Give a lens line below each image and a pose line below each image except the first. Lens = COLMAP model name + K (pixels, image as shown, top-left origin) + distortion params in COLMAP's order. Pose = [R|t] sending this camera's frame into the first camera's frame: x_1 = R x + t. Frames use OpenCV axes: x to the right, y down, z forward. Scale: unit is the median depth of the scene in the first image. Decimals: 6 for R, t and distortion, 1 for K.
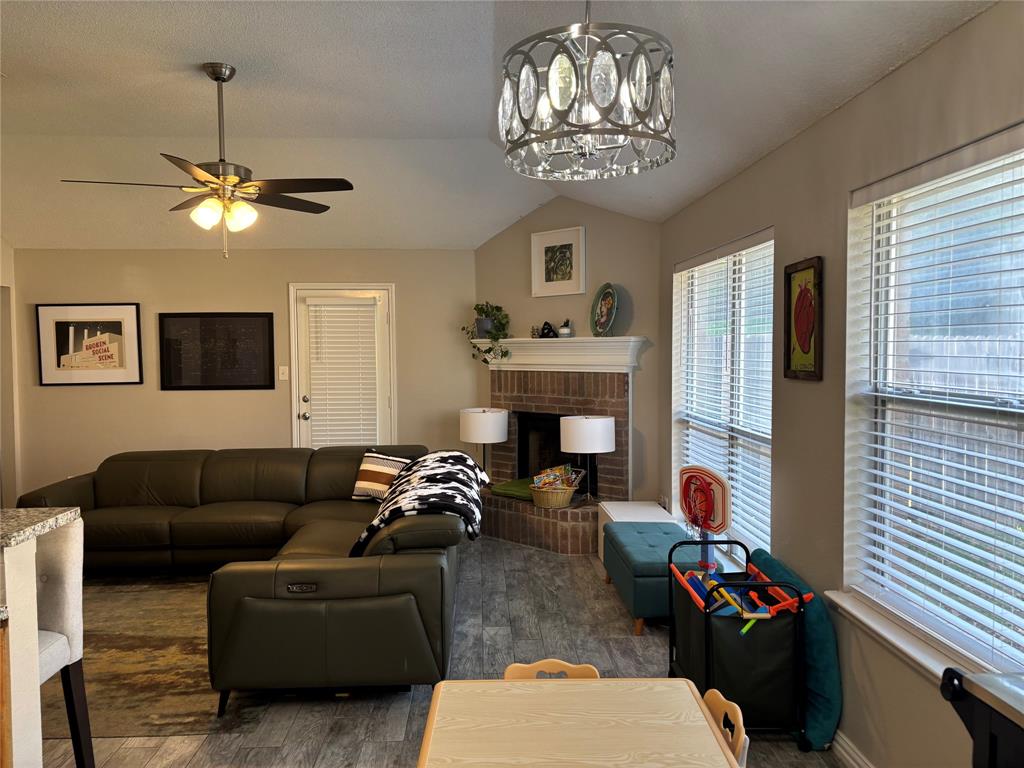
lens RADIAL K [[770.3, 0, 512.0], [0, 770.3, 384.0], [0, 0, 1]] dist [0.086997, -0.082022]
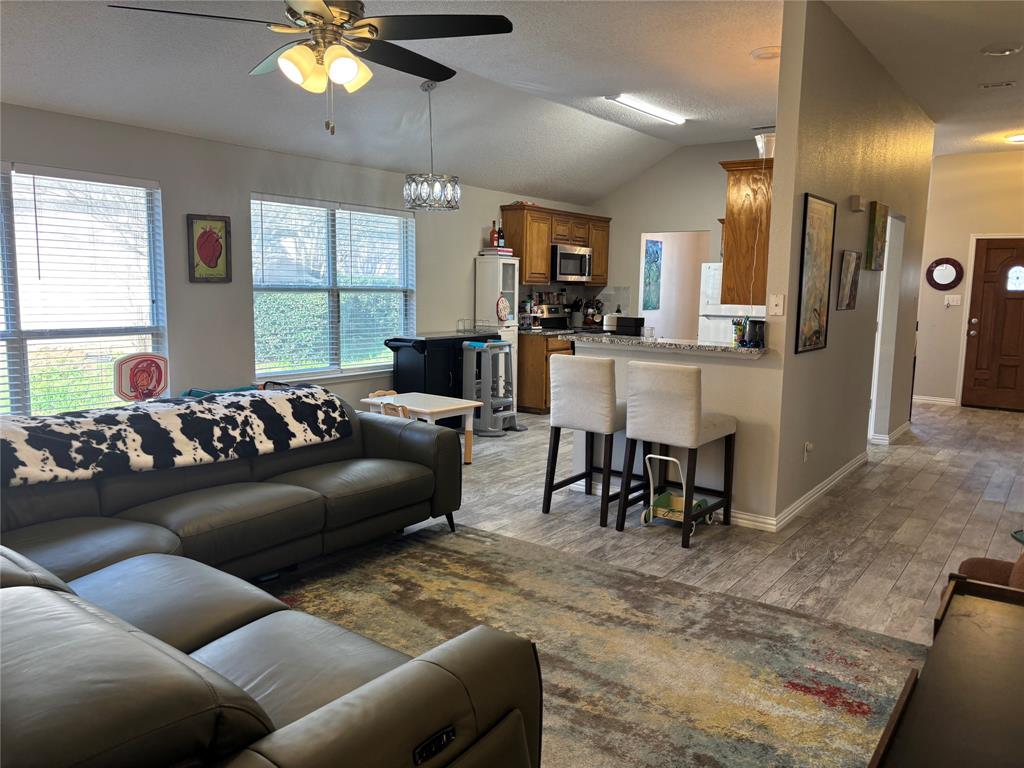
lens RADIAL K [[770.3, 0, 512.0], [0, 770.3, 384.0], [0, 0, 1]] dist [0.086997, -0.082022]
pose [[-0.777181, -0.087333, 0.623188, -0.618664], [0.021390, 0.986084, 0.164865, -0.026590], [-0.628914, 0.141460, -0.764498, 0.938654]]
